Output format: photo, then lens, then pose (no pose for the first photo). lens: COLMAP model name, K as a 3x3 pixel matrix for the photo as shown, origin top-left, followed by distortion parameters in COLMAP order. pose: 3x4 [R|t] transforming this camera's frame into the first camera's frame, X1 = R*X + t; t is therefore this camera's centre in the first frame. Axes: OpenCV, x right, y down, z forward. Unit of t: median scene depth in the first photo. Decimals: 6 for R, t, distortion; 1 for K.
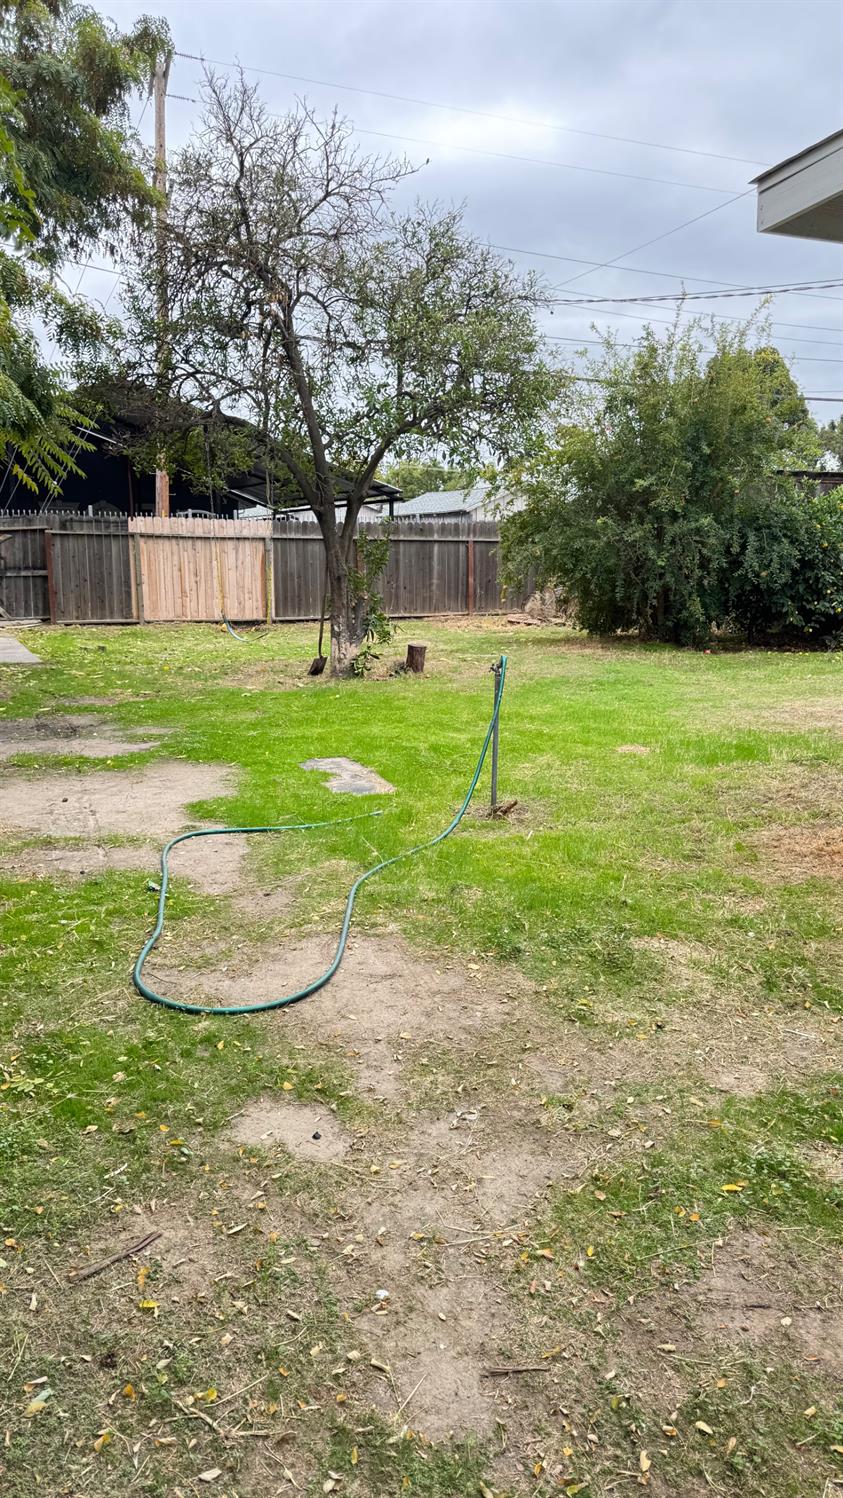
lens RADIAL K [[1044.0, 0, 396.3], [0, 1044.0, 755.2], [0, 0, 1]] dist [0.109586, -0.162903]
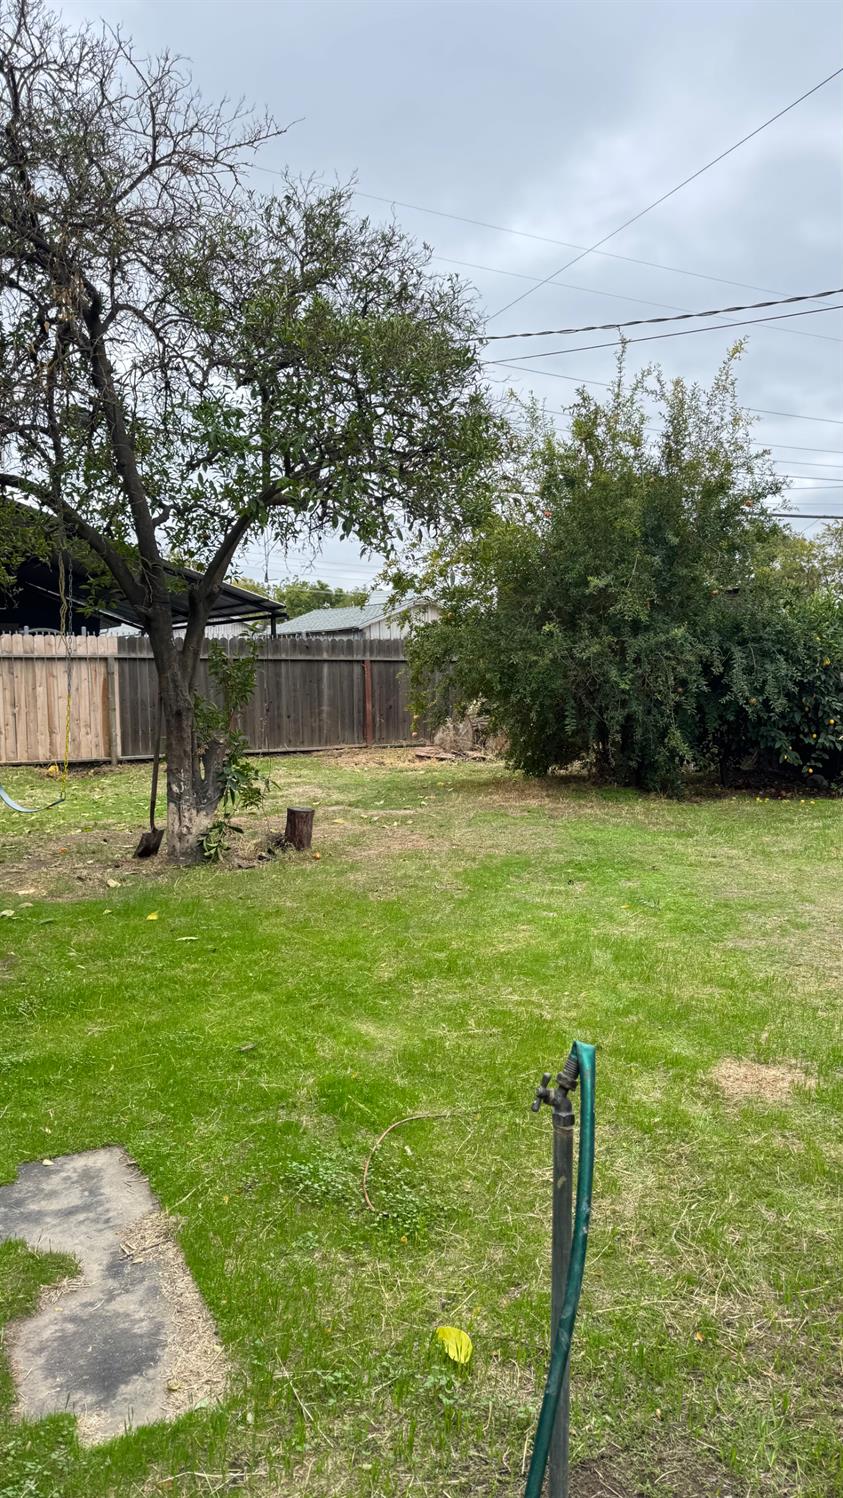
lens RADIAL K [[1078.5, 0, 421.5], [0, 1078.5, 749.0], [0, 0, 1]] dist [0.071374, -0.108786]
pose [[0.992114, -0.016781, 0.124212, 0.009511], [0.031703, 0.992370, -0.119149, -0.048176], [-0.121265, 0.122147, 0.985076, 0.248743]]
